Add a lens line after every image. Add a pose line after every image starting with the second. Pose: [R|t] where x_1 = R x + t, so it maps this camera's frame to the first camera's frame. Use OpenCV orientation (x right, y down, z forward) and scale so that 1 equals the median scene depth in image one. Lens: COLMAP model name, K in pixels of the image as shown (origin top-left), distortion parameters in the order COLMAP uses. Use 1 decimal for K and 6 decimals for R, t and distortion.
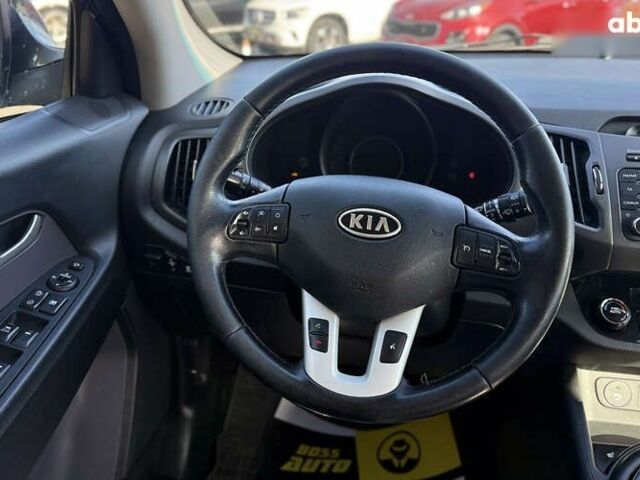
lens RADIAL K [[578.9, 0, 269.2], [0, 578.9, 208.0], [0, 0, 1]] dist [0.092066, -0.132404]
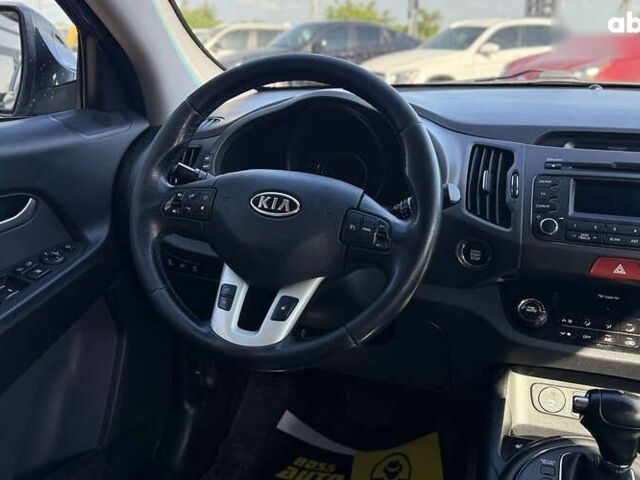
lens RADIAL K [[602.2, 0, 309.7], [0, 602.2, 245.8], [0, 0, 1]] dist [0.165352, -0.353994]
pose [[0.986873, 0.046130, -0.154771, 0.381991], [-0.055480, 0.996852, -0.056646, 0.153765], [0.151671, 0.064489, 0.986325, -0.163415]]
